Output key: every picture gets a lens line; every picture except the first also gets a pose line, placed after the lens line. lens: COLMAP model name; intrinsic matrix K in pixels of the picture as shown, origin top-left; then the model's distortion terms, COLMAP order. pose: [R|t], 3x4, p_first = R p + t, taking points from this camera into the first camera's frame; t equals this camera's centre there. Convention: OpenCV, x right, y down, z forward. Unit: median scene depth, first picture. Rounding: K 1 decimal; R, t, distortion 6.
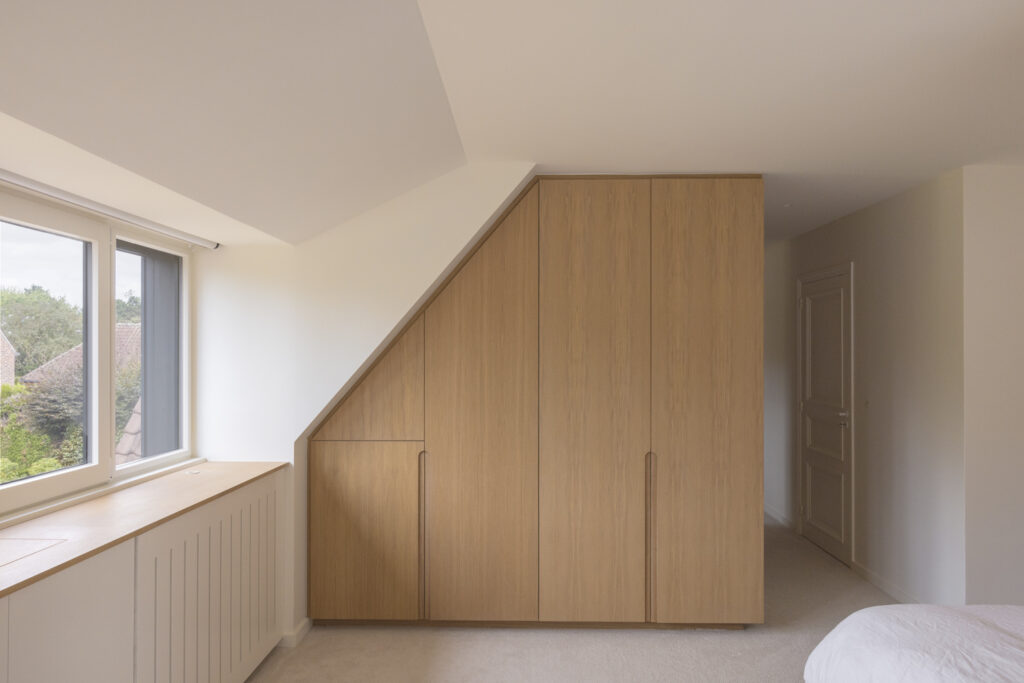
lens RADIAL K [[714.9, 0, 514.6], [0, 714.9, 349.3], [0, 0, 1]] dist [0.000914, 0.001394]
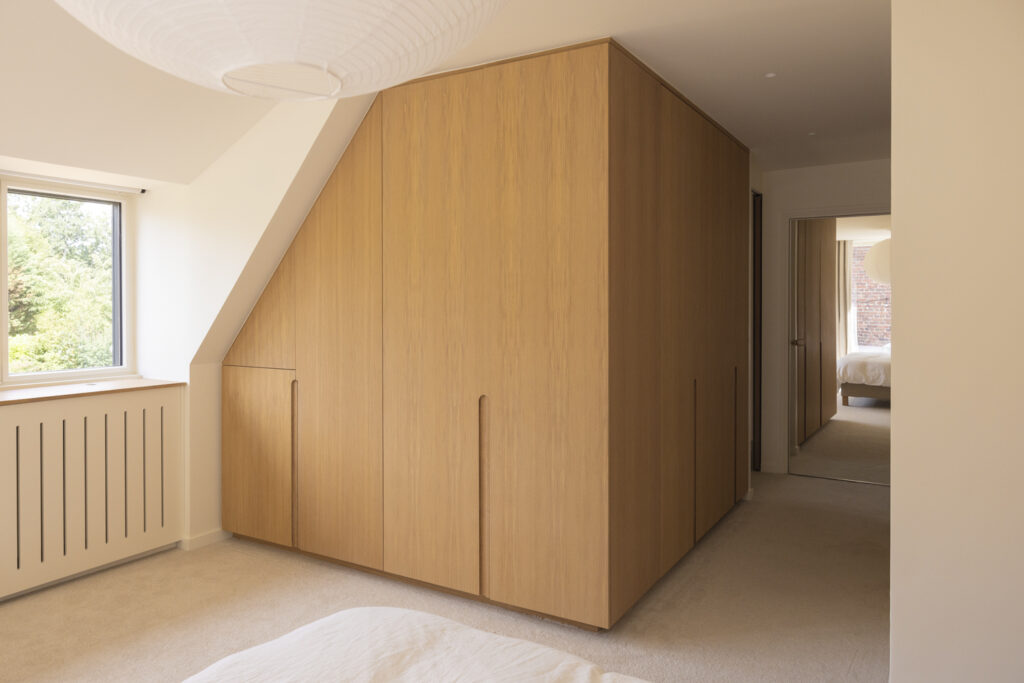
lens RADIAL K [[707.8, 0, 510.2], [0, 707.8, 311.9], [0, 0, 1]] dist [0.000530, -0.001439]
pose [[0.863255, 0.003884, -0.504753, 0.635218], [0.000873, 0.999957, 0.009188, 0.038239], [0.504768, -0.008372, 0.863215, 0.299057]]
